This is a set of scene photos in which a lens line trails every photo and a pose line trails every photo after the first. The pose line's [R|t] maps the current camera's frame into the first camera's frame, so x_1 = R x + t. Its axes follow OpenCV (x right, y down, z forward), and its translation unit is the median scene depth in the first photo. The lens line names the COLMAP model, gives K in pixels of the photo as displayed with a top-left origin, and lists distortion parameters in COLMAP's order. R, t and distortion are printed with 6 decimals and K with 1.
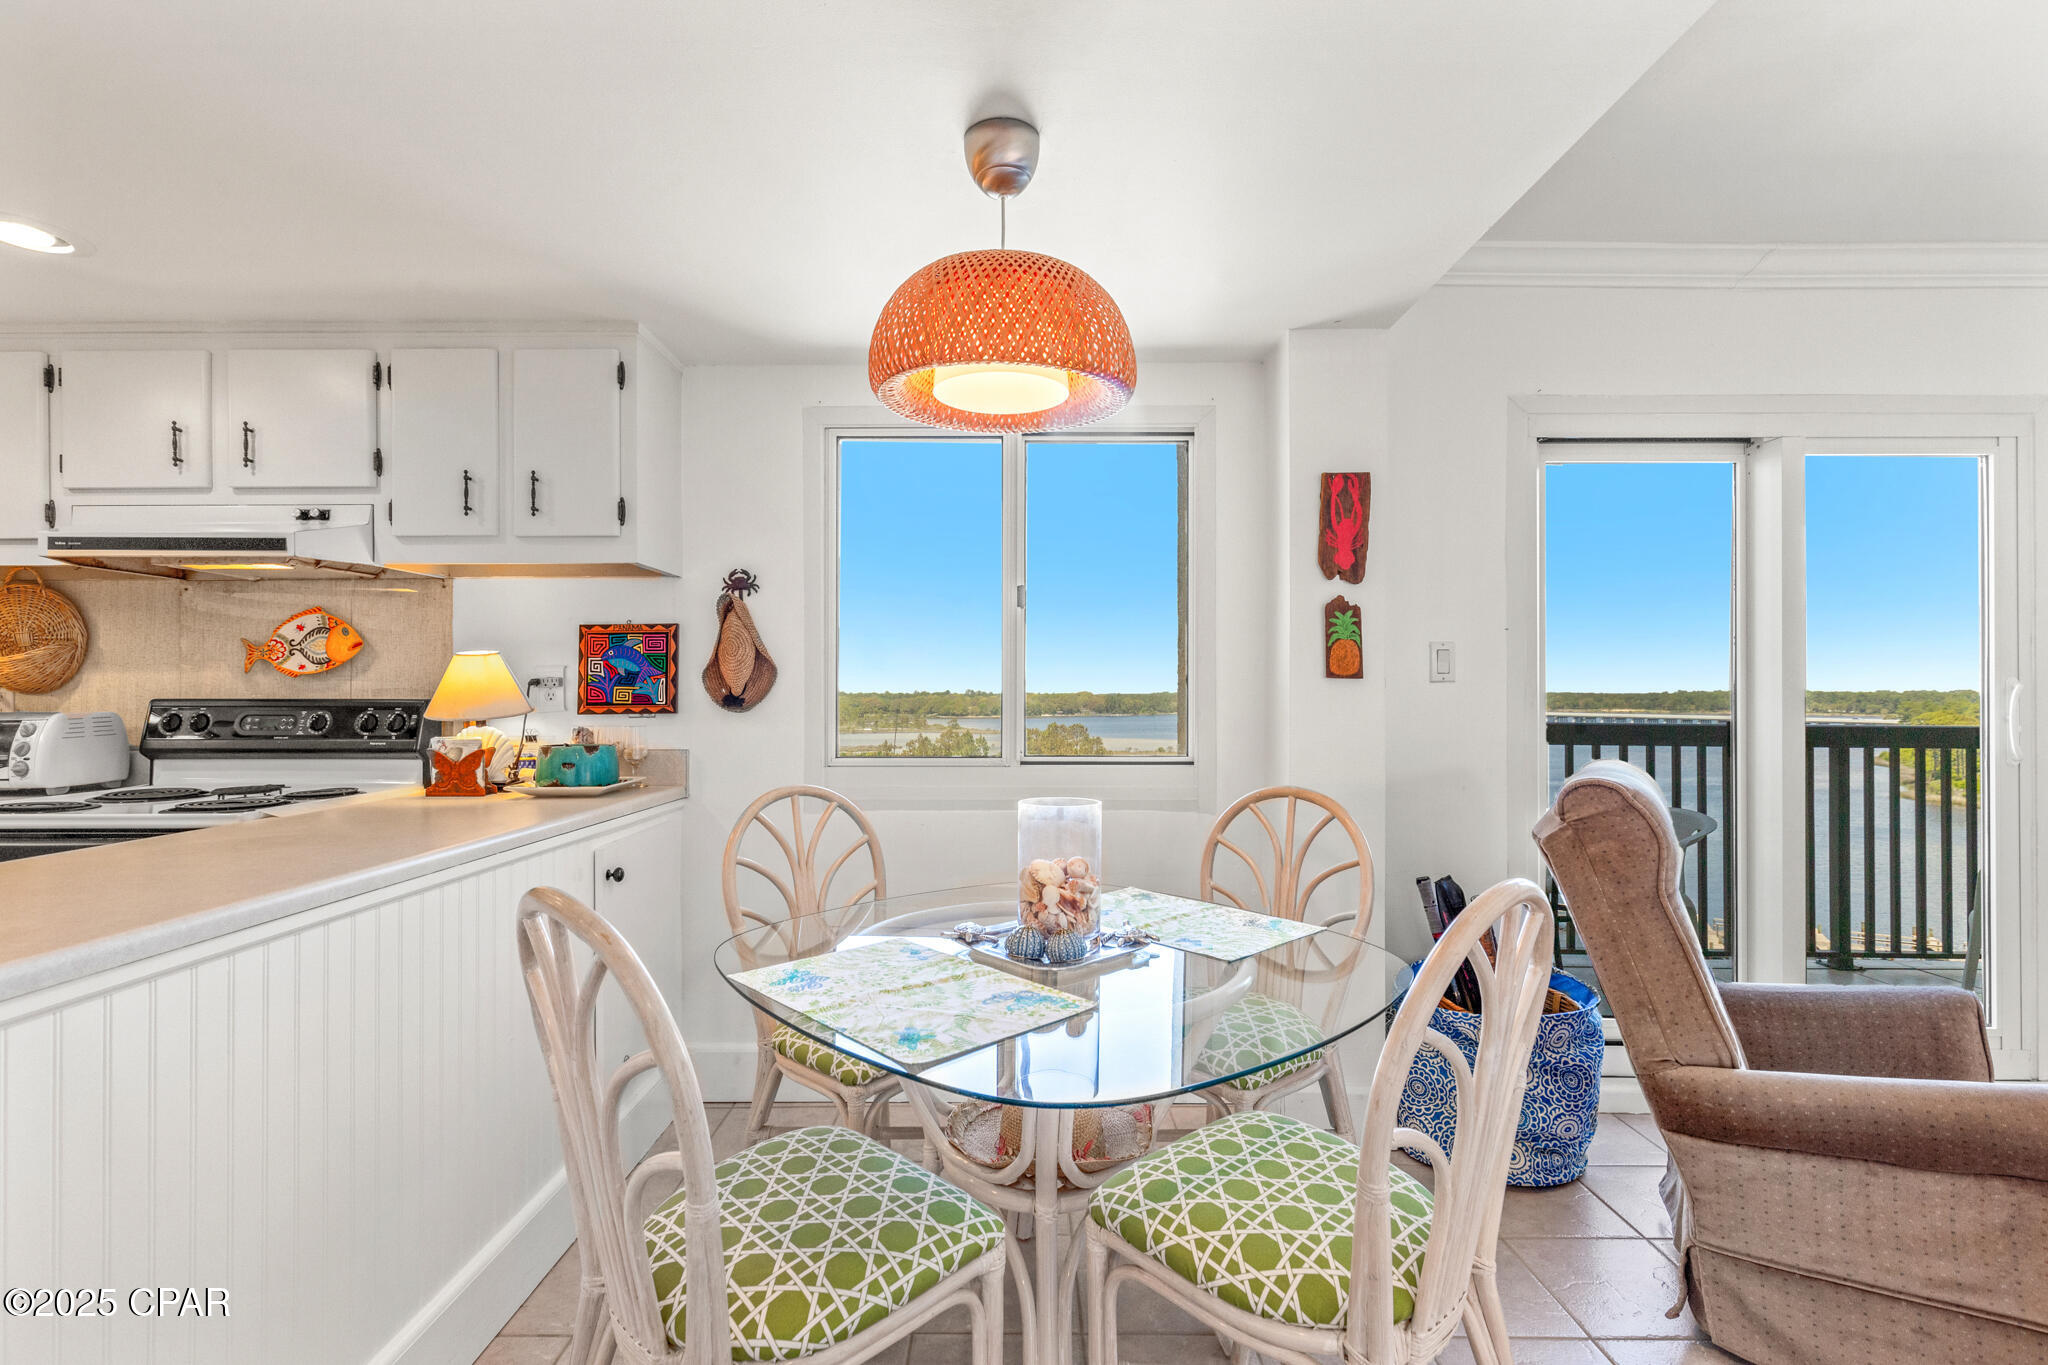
lens RADIAL K [[921.9, 0, 1023.1], [0, 921.9, 685.7], [0, 0, 1]] dist [0.004194, 0.000562]
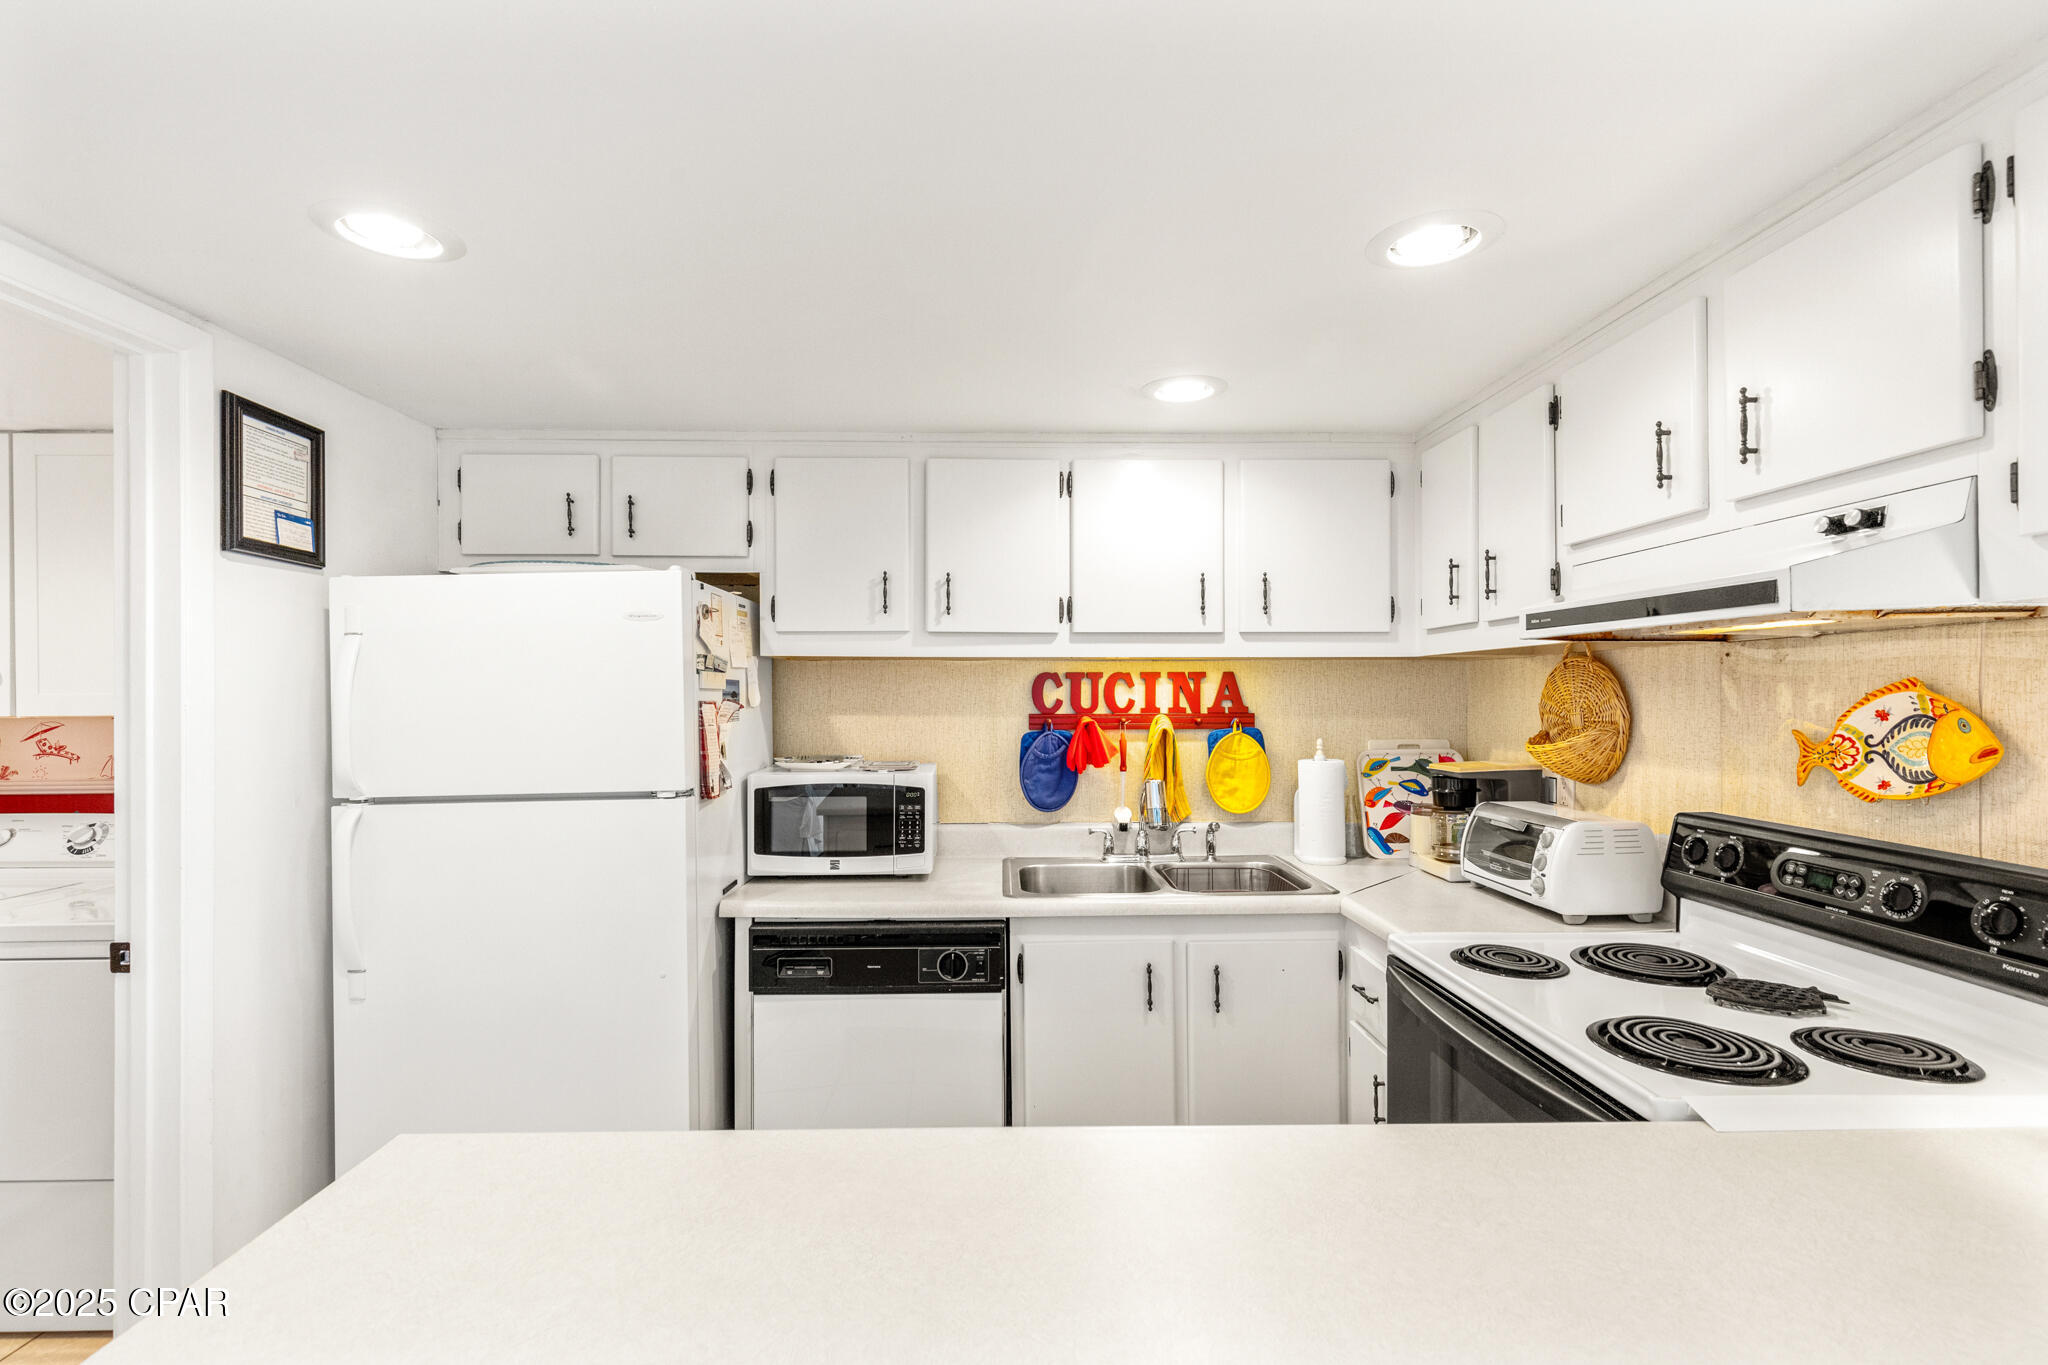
lens RADIAL K [[927.9, 0, 1015.4], [0, 927.9, 692.2], [0, 0, 1]] dist [0.005654, 0.000144]
pose [[0.024945, 0.000515, -0.999689, -0.228272], [0.009403, 0.999956, 0.000750, -0.085186], [0.999645, -0.009419, 0.024939, 0.467093]]
